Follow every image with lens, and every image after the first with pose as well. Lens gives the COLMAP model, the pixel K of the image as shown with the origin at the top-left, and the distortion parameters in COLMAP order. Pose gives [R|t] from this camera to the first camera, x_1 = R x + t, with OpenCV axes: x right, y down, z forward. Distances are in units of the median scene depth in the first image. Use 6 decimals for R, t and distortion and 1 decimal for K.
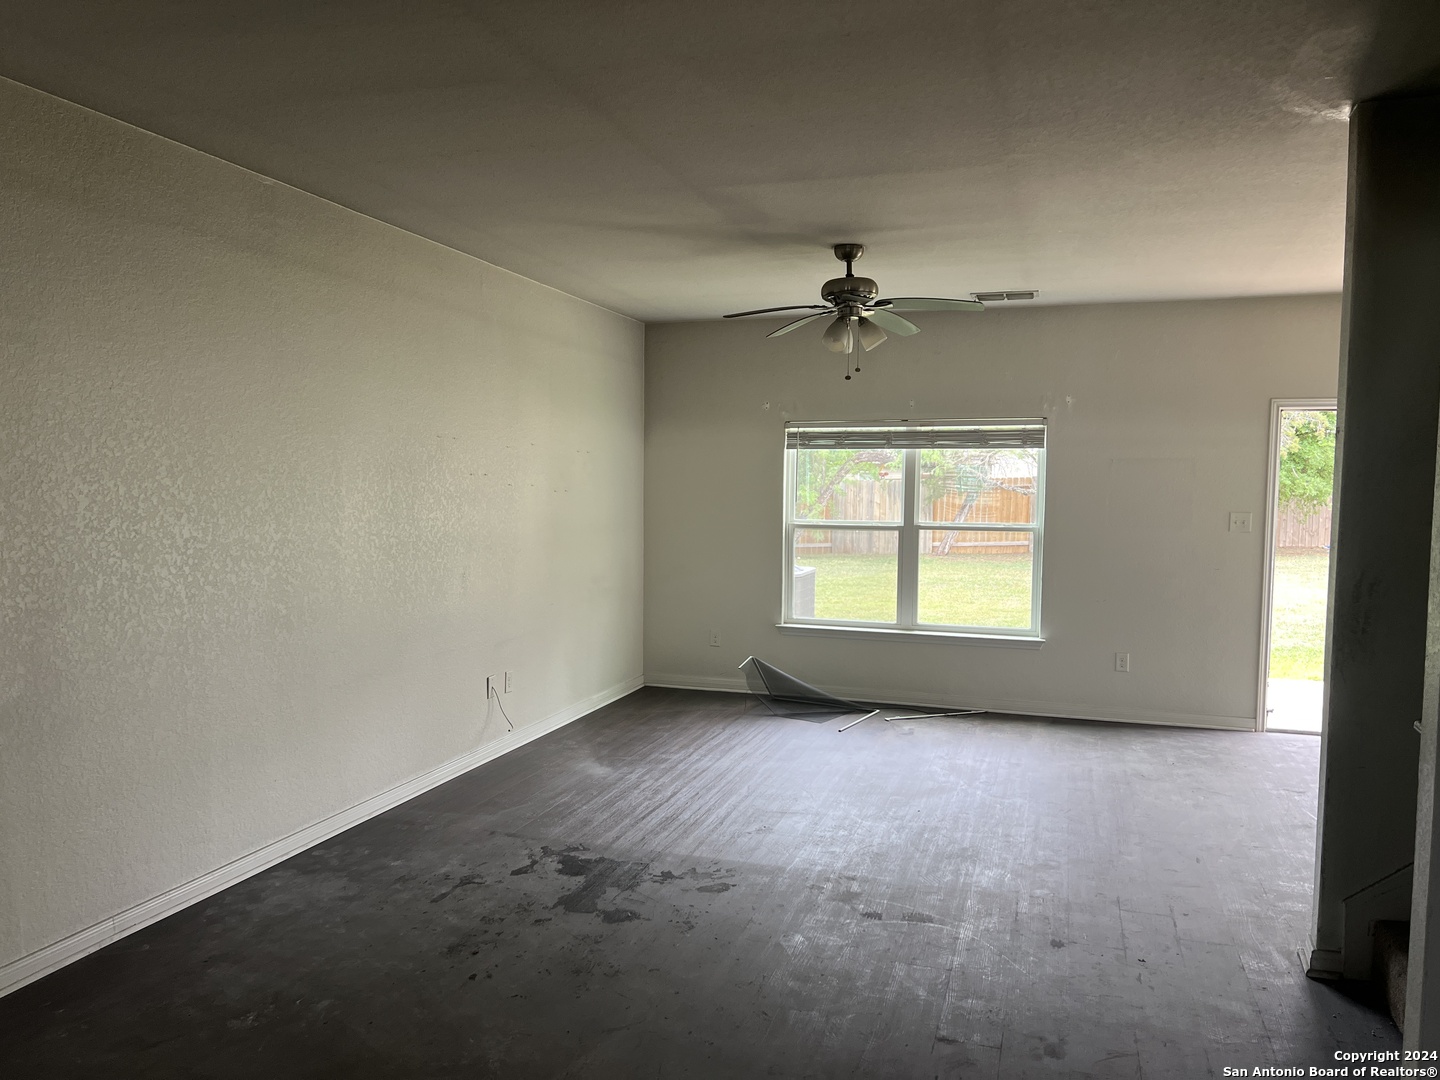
lens RADIAL K [[1083.2, 0, 720.0], [0, 1083.2, 540.0], [0, 0, 1]] dist [0.042237, -0.042343]
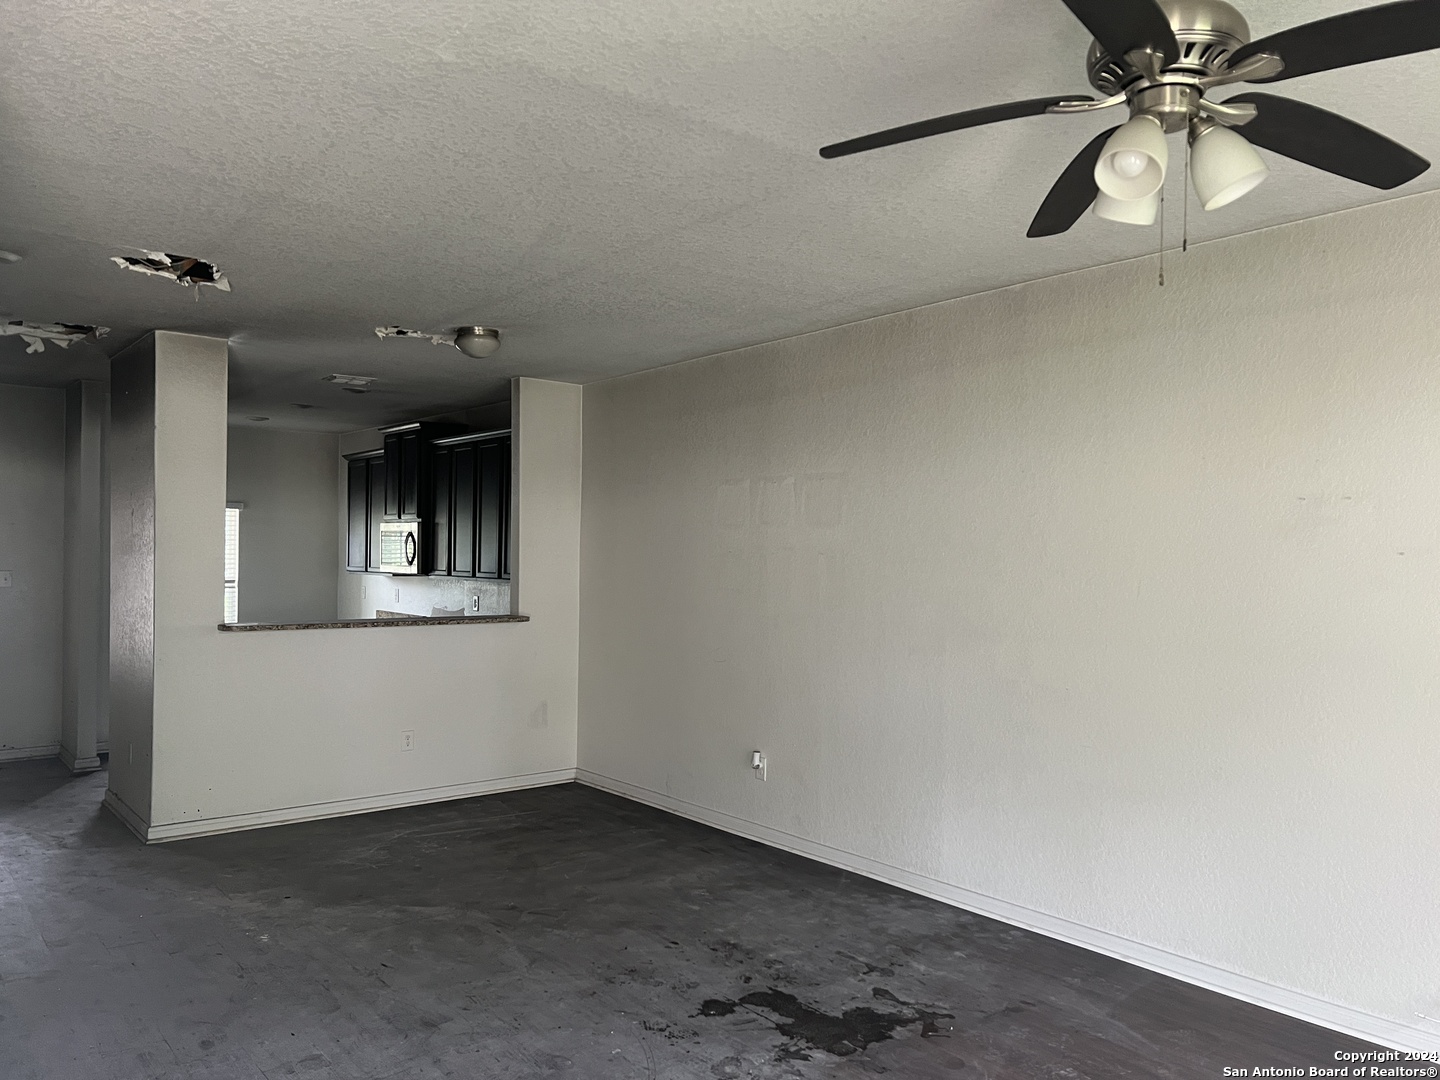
lens RADIAL K [[1080.1, 0, 718.0], [0, 1080.1, 531.5], [0, 0, 1]] dist [0.060486, -0.082756]
pose [[-0.555516, -0.030492, -0.830947, 0.670692], [-0.059102, 0.998248, 0.002880, -0.071444], [0.829403, 0.050711, -0.556345, 1.414533]]
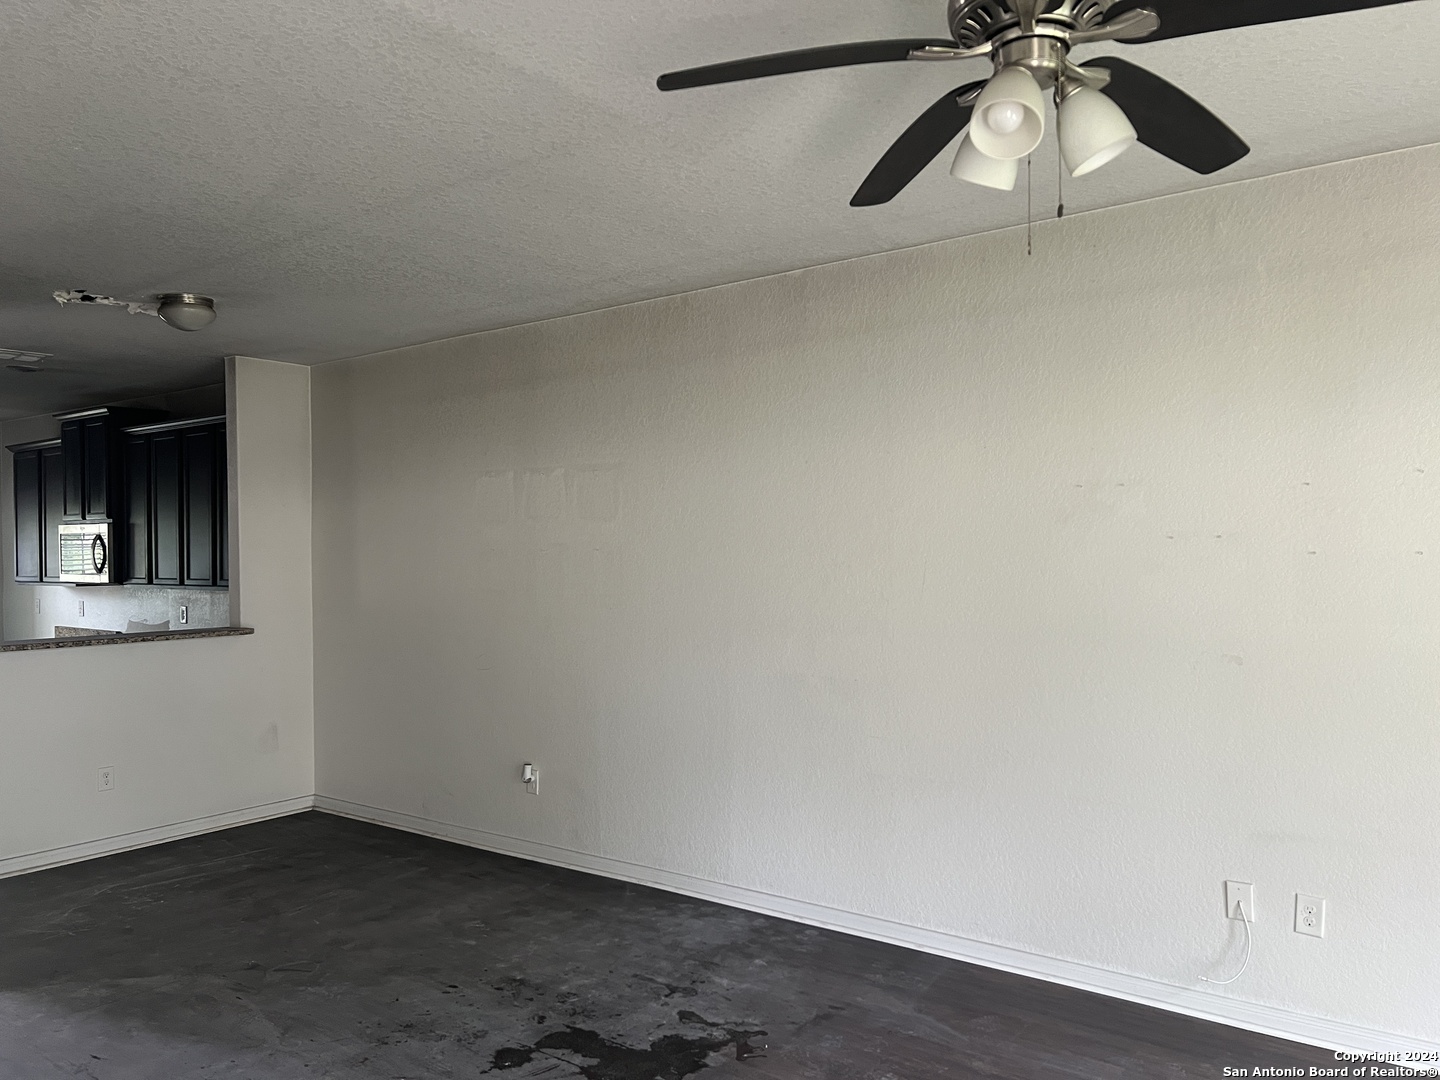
lens RADIAL K [[1083.2, 0, 720.0], [0, 1083.2, 540.0], [0, 0, 1]] dist [0.042237, -0.042343]
pose [[-0.333289, -0.011806, -0.942751, 0.627950], [-0.041818, 0.999123, 0.002272, -0.067890], [0.941897, 0.040181, -0.333490, 1.333307]]
